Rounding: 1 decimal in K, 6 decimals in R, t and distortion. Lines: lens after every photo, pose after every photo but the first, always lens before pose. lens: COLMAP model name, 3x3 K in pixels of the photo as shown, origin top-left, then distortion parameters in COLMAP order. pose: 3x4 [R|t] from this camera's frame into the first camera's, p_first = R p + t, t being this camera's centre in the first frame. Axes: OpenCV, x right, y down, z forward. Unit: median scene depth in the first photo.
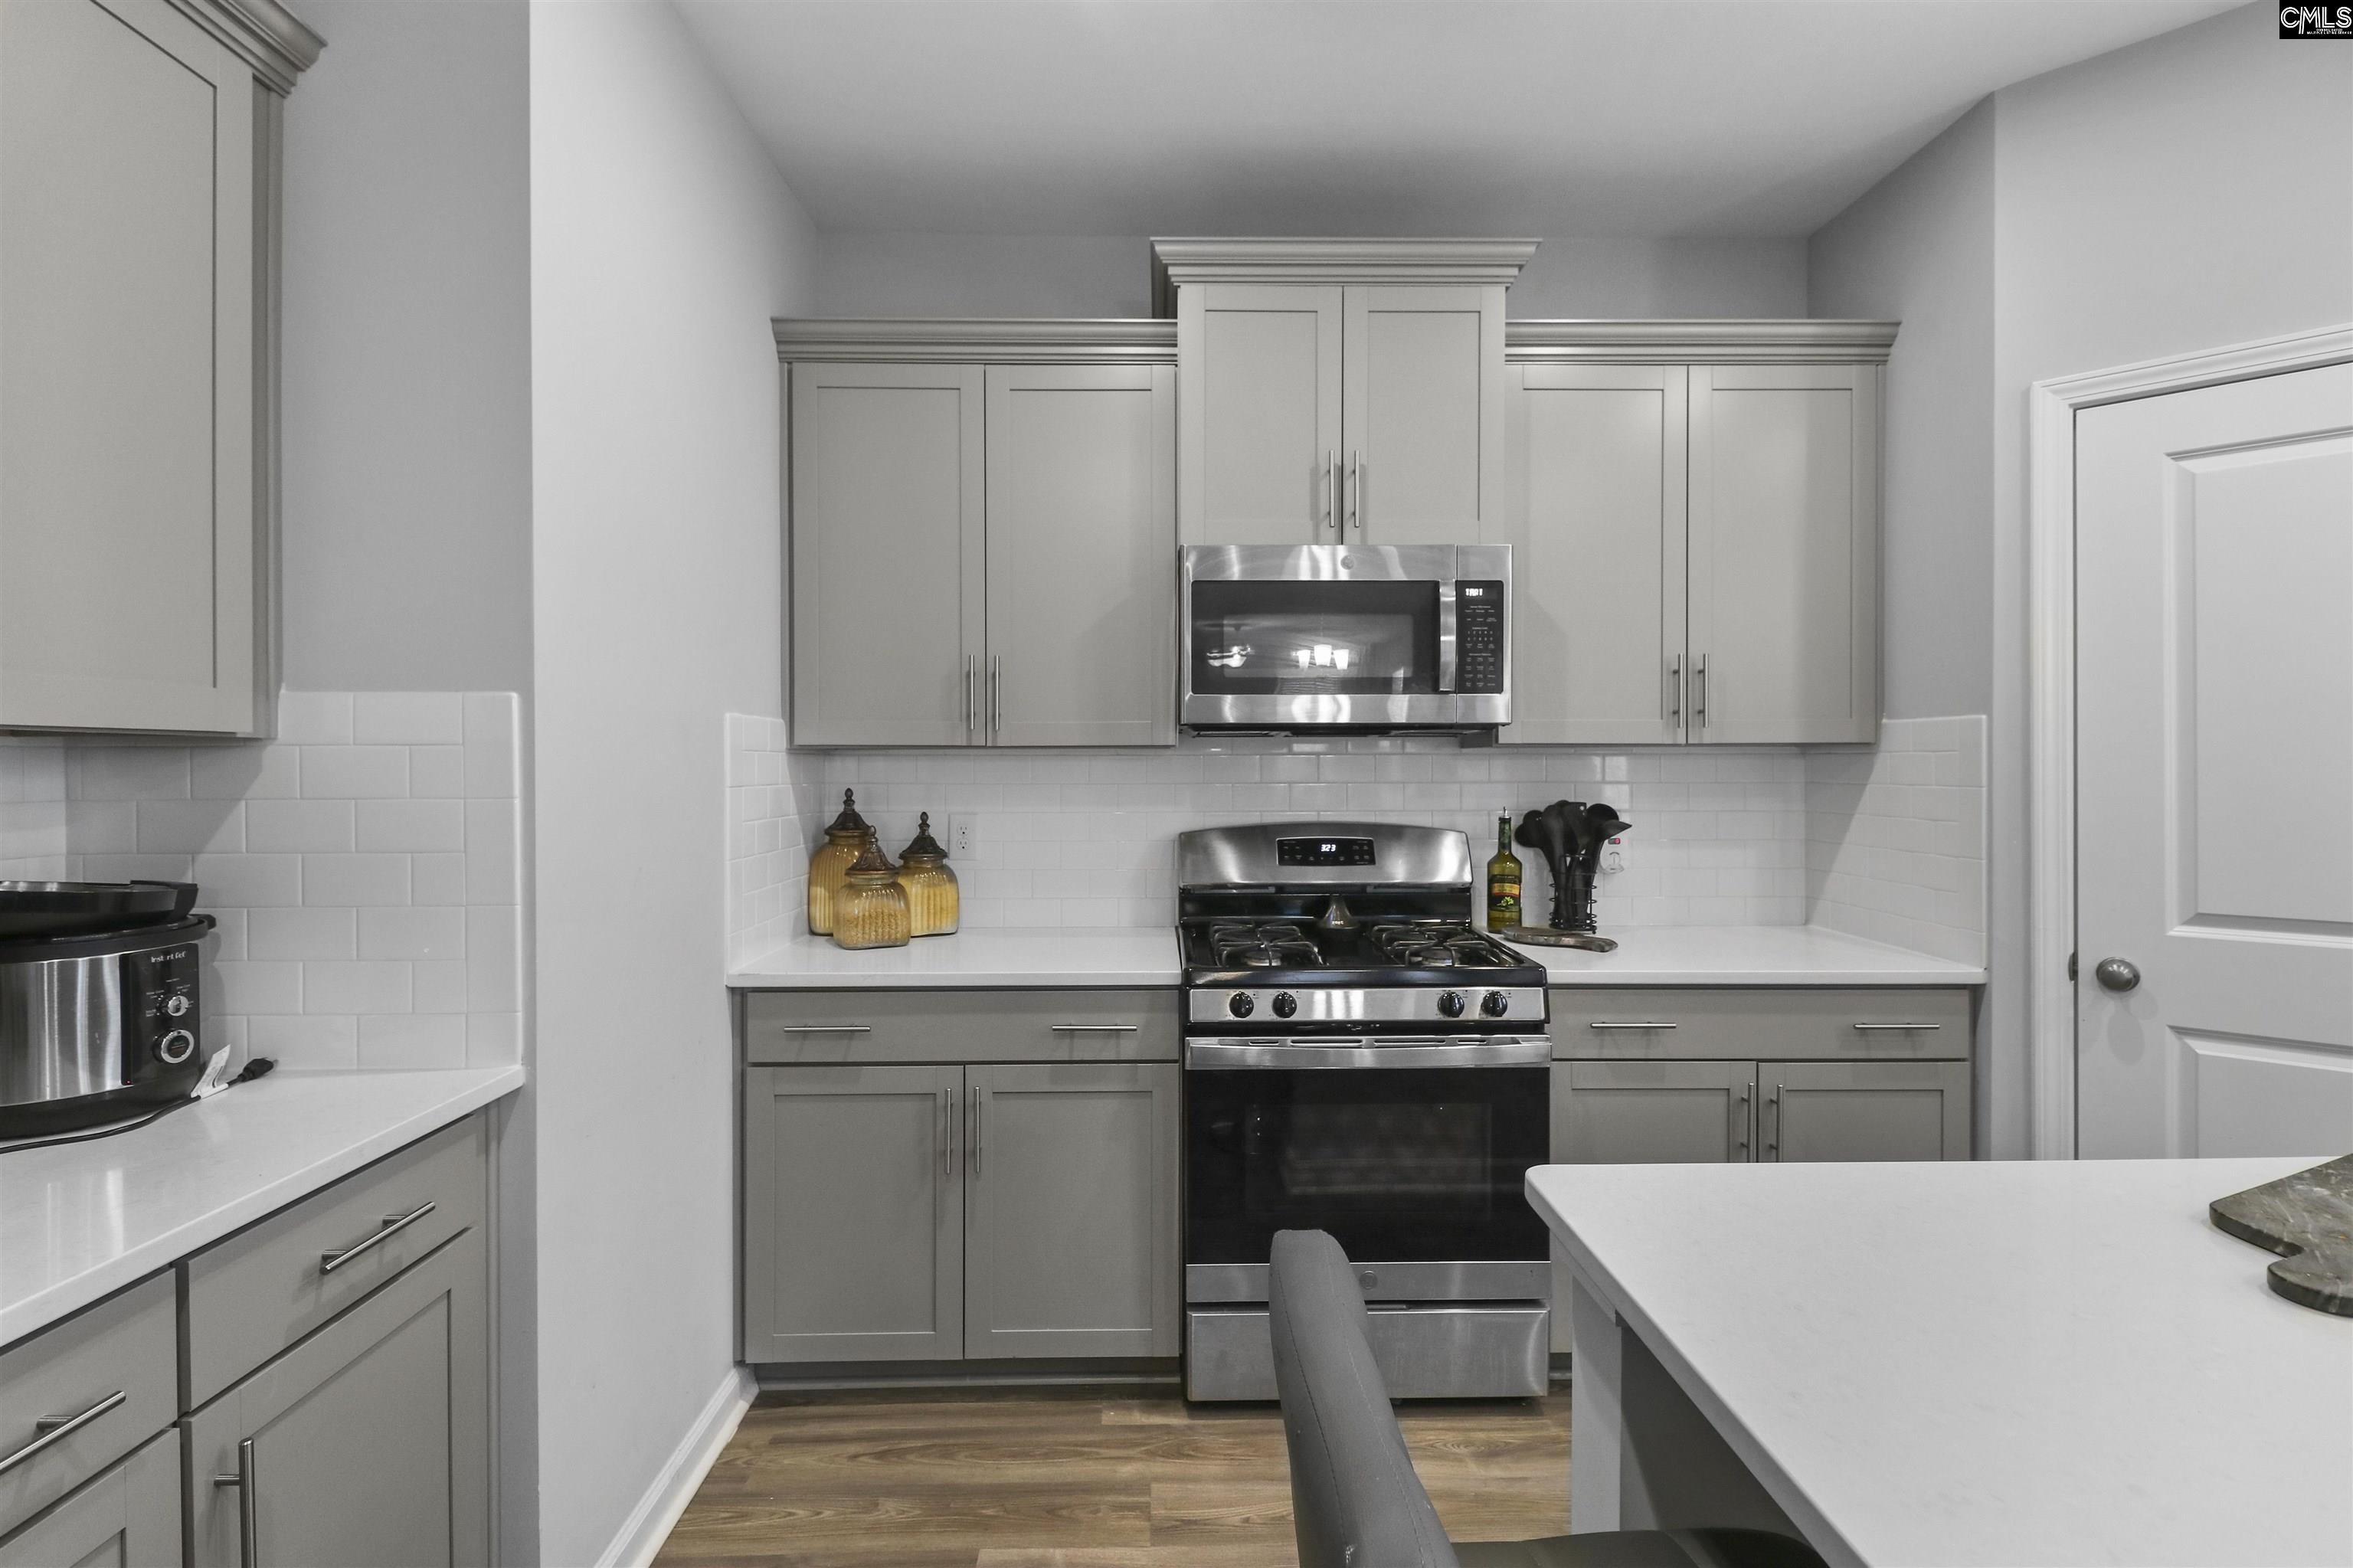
lens RADIAL K [[1089.6, 0, 1178.9], [0, 1089.6, 774.5], [0, 0, 1]] dist [0.007362, -0.005780]
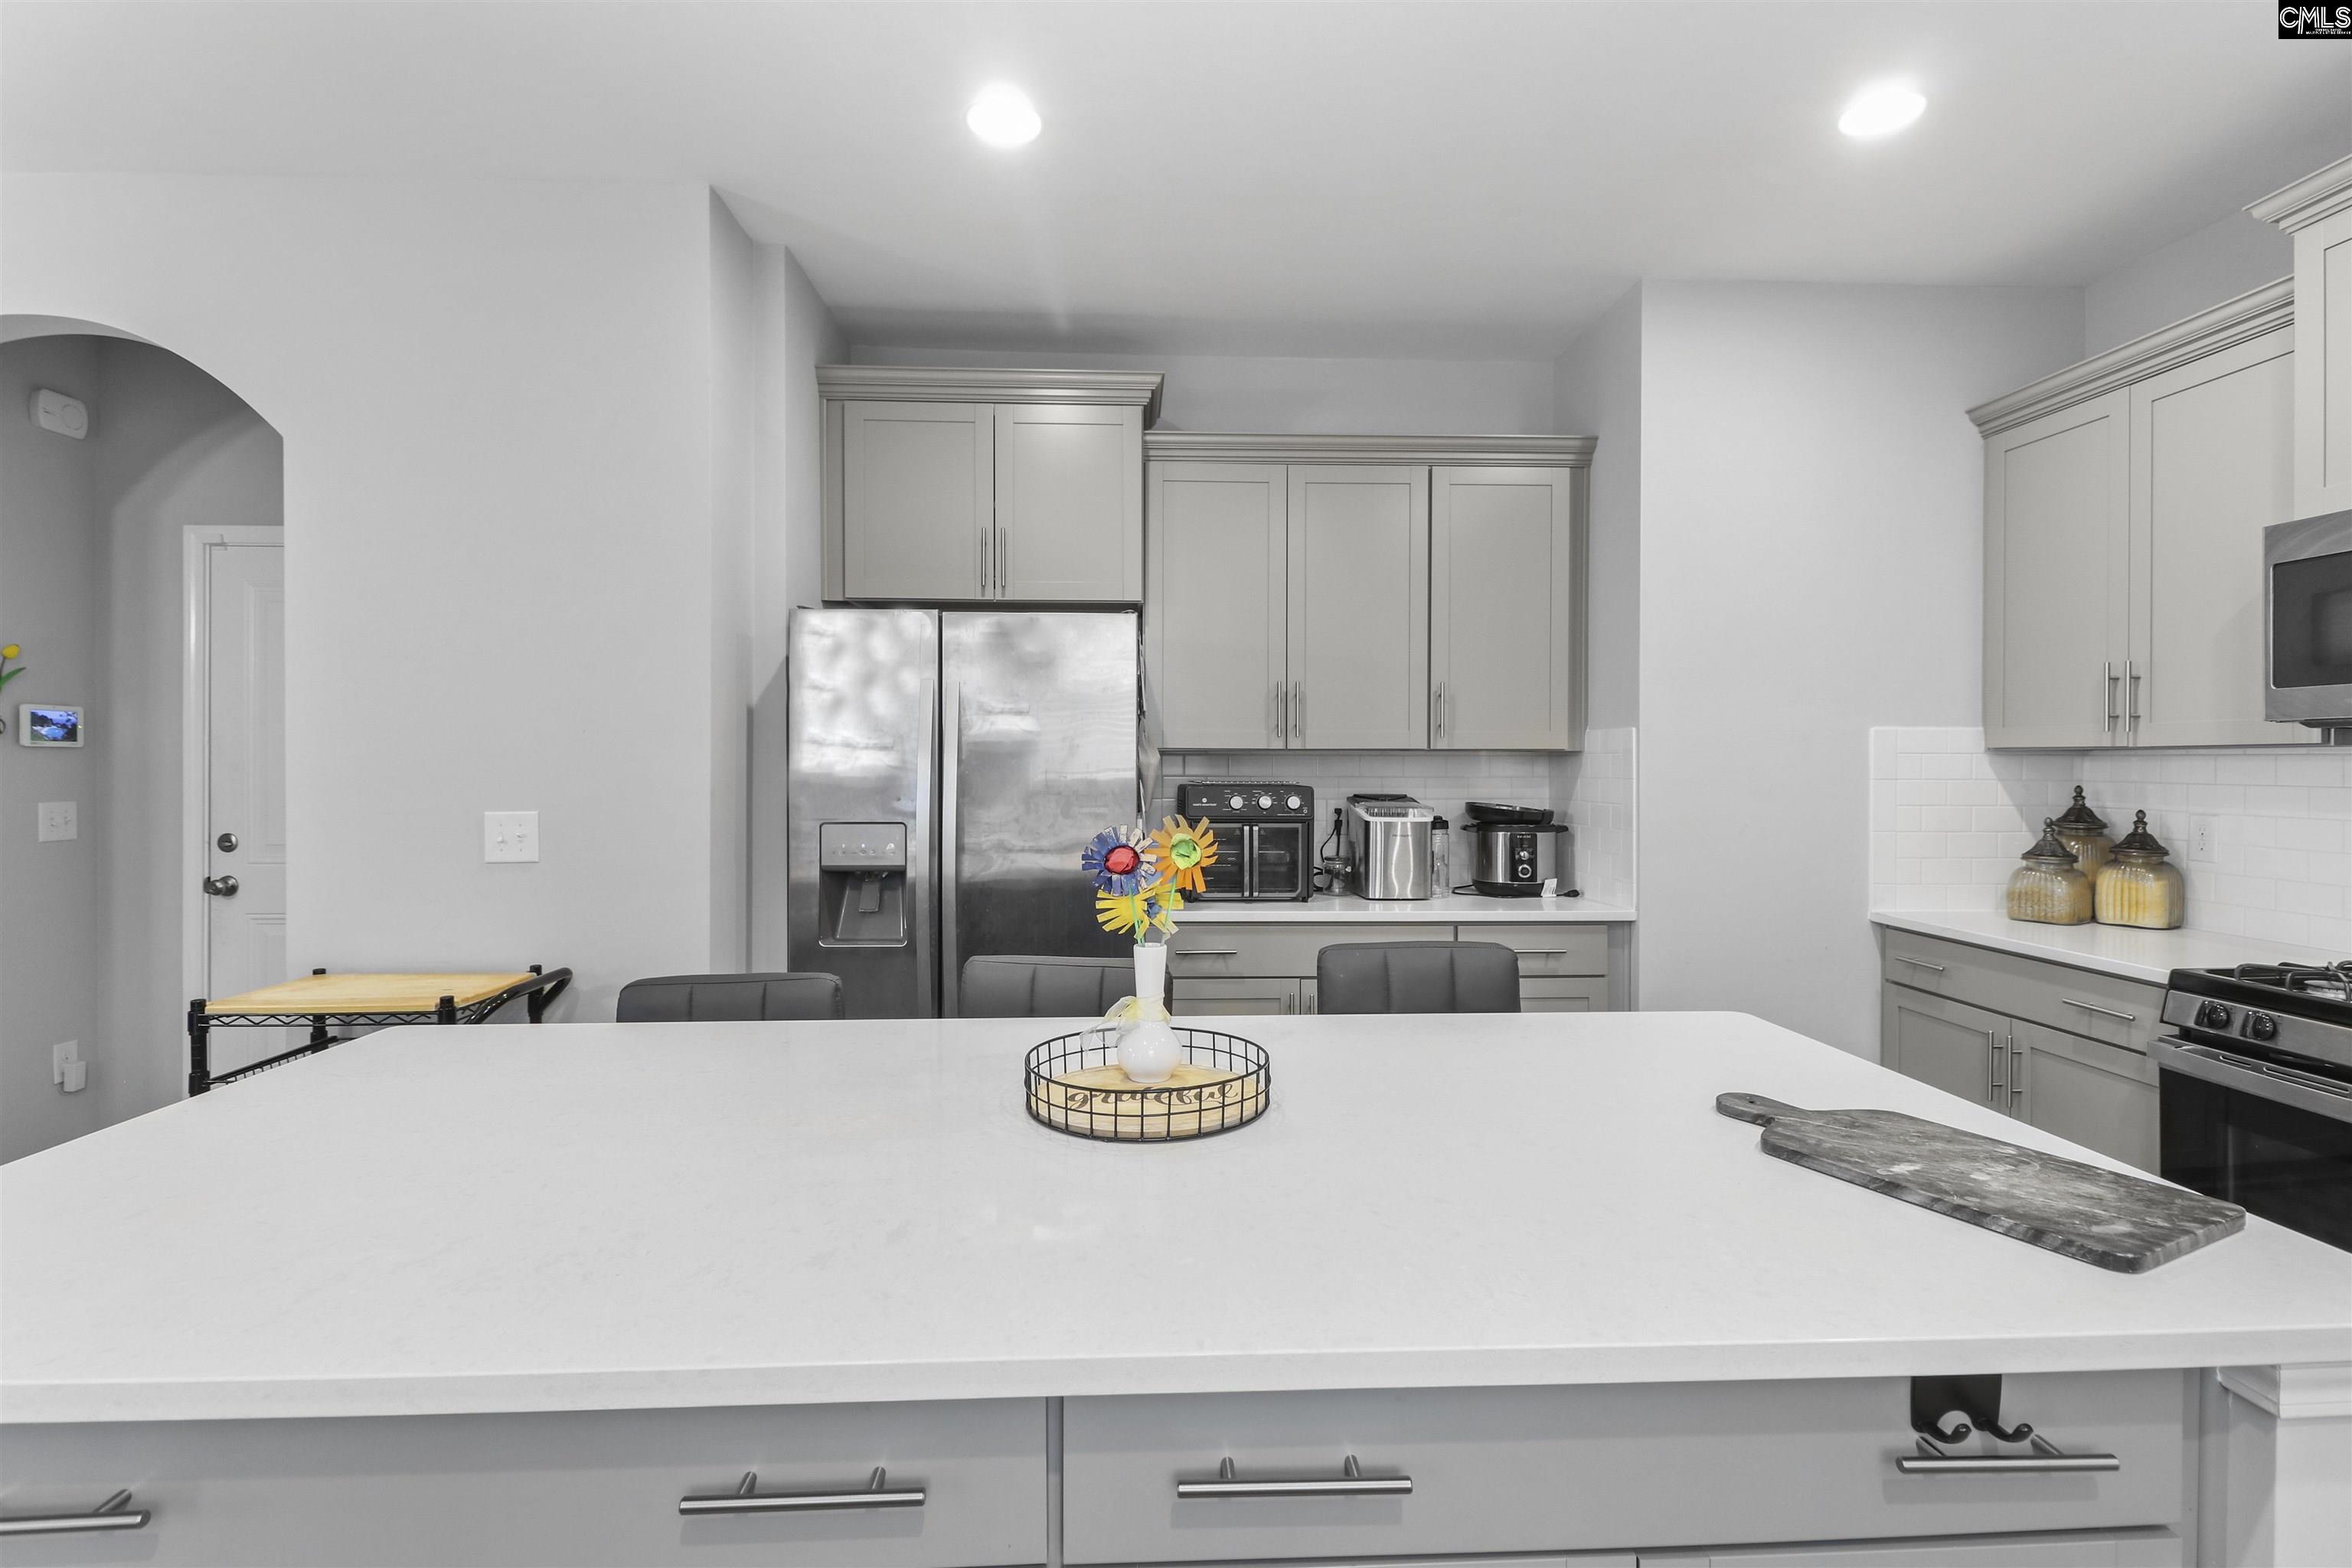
lens RADIAL K [[1089.1, 0, 1187.9], [0, 1089.1, 768.3], [0, 0, 1]] dist [0.007362, -0.005780]
pose [[0.041150, 0.006752, -0.999130, 0.878127], [-0.012318, 0.999905, 0.006250, -0.000276], [0.999077, 0.012050, 0.041229, 0.051007]]
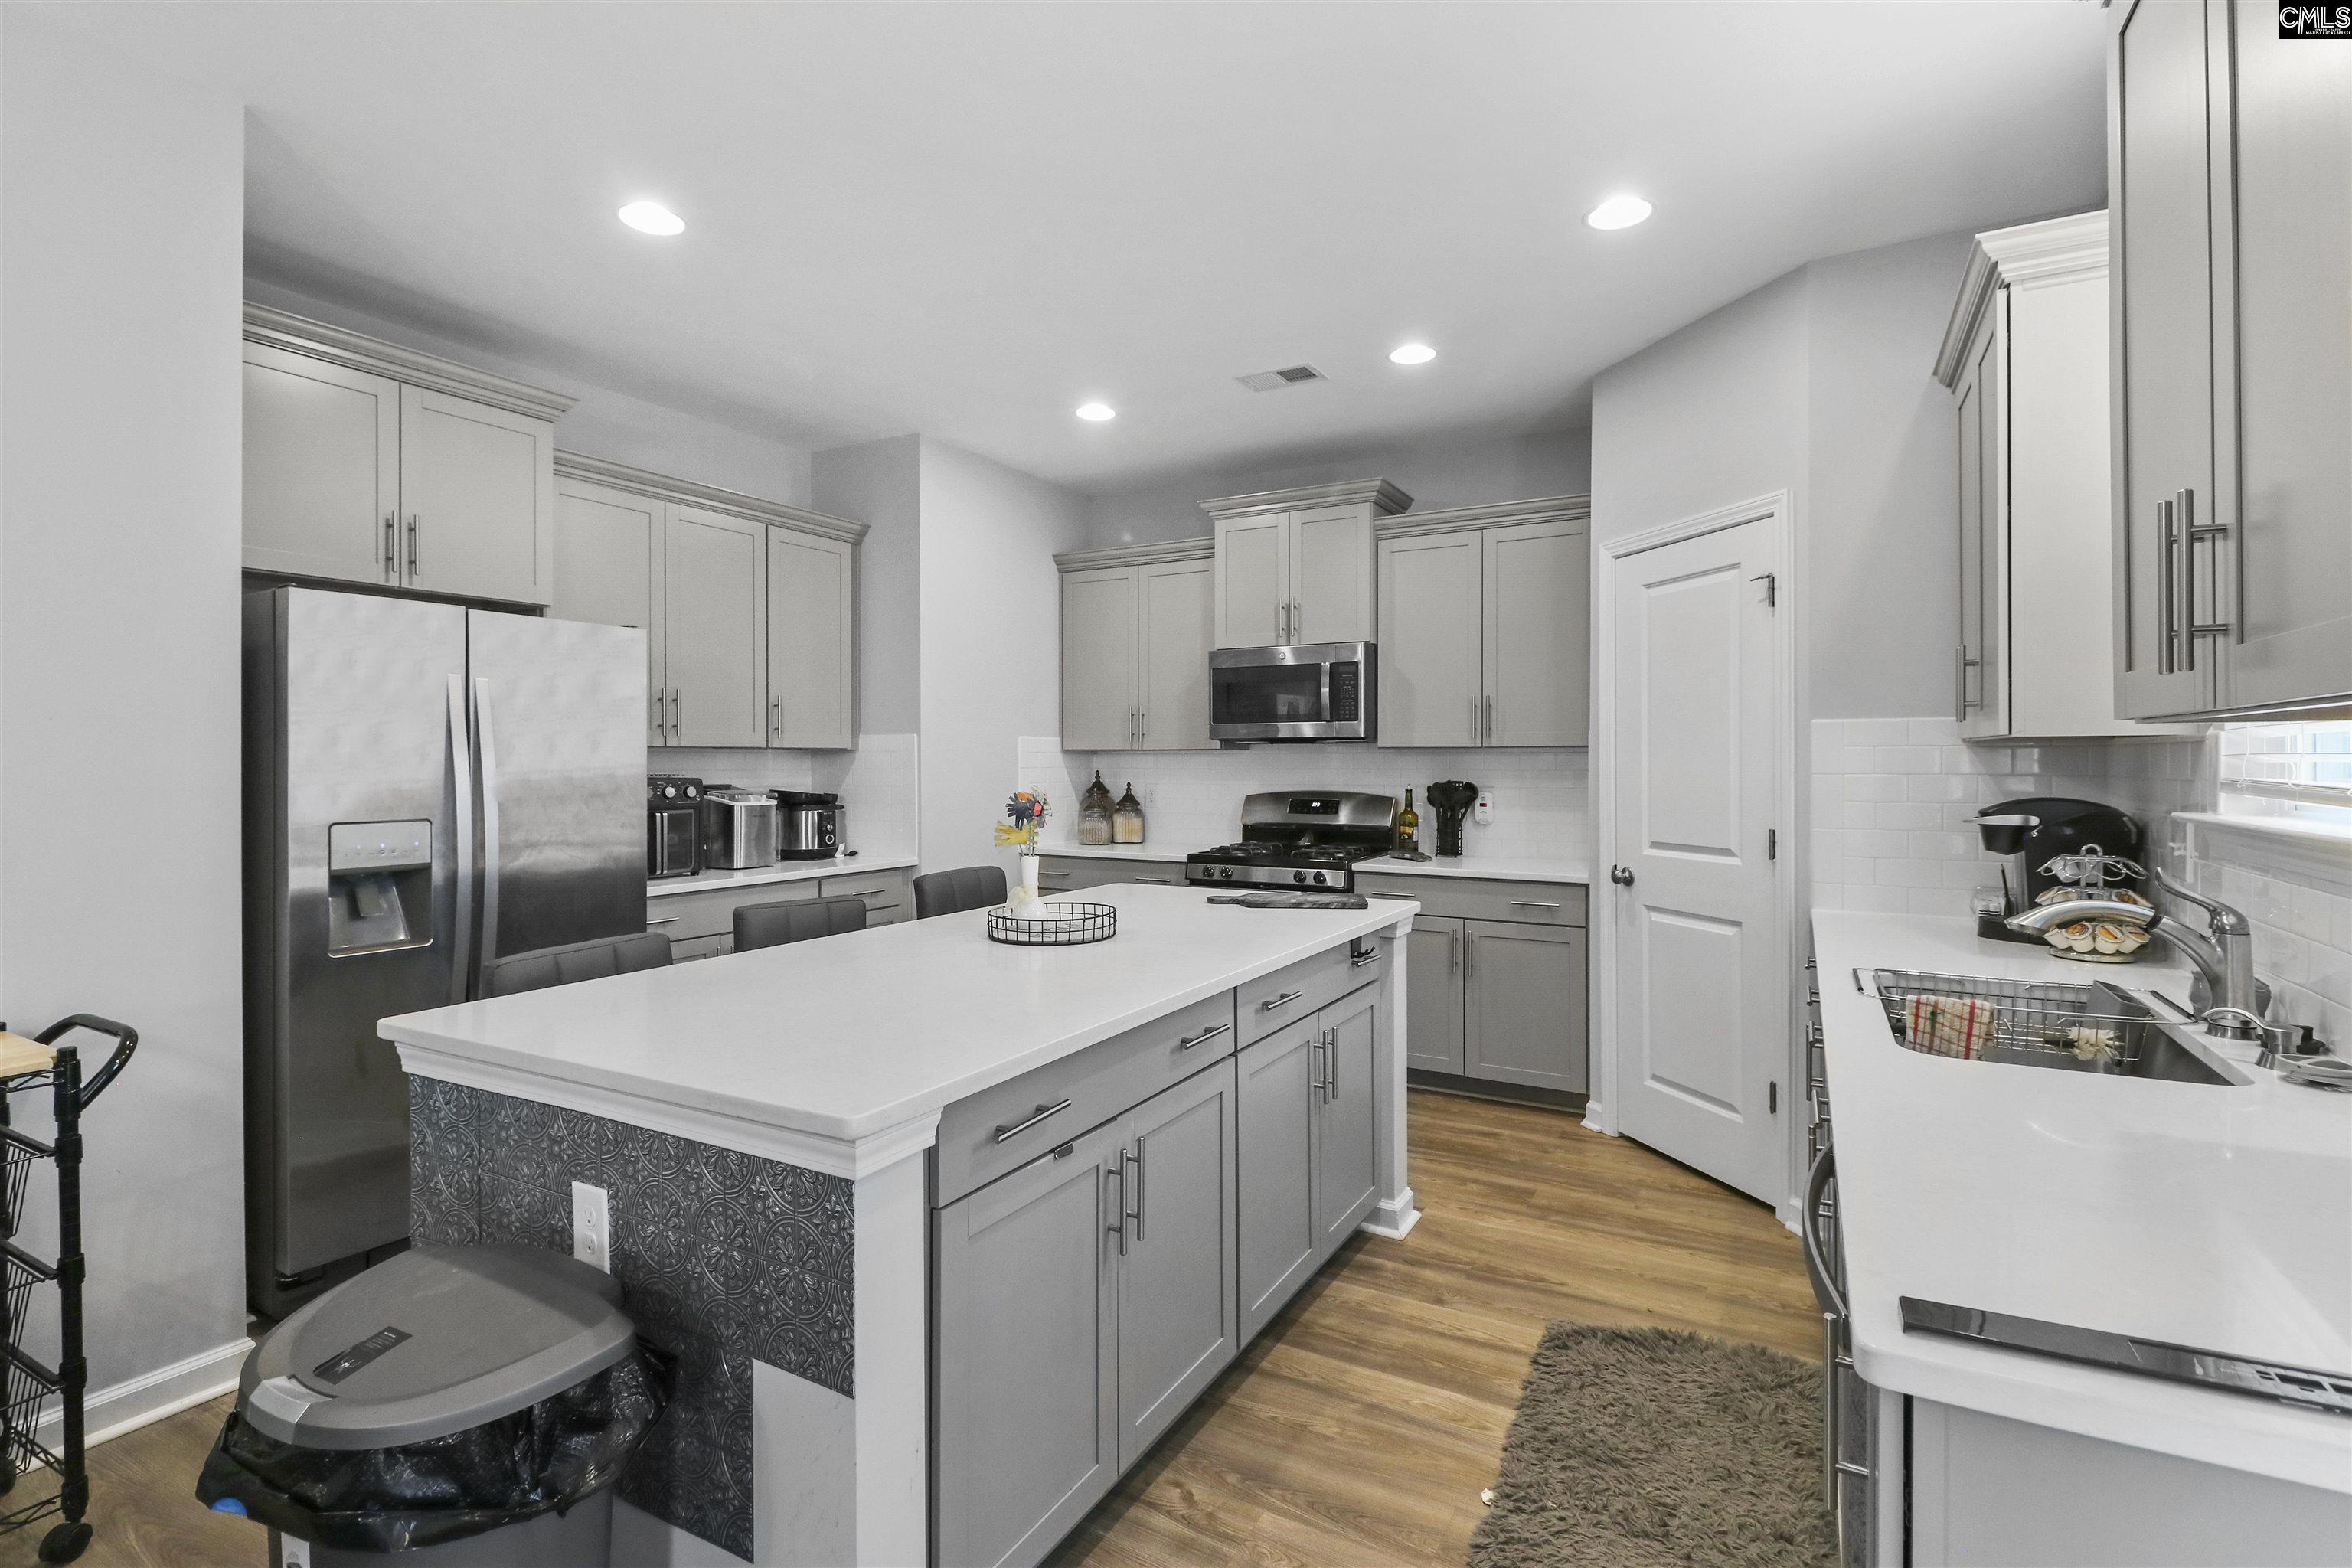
lens RADIAL K [[1089.1, 0, 1171.6], [0, 1089.1, 774.5], [0, 0, 1]] dist [0.007362, -0.005780]
pose [[0.864565, 0.007397, -0.502466, 0.953800], [-0.005865, 0.999972, 0.004628, 0.011544], [0.502486, -0.001054, 0.864585, -0.784830]]
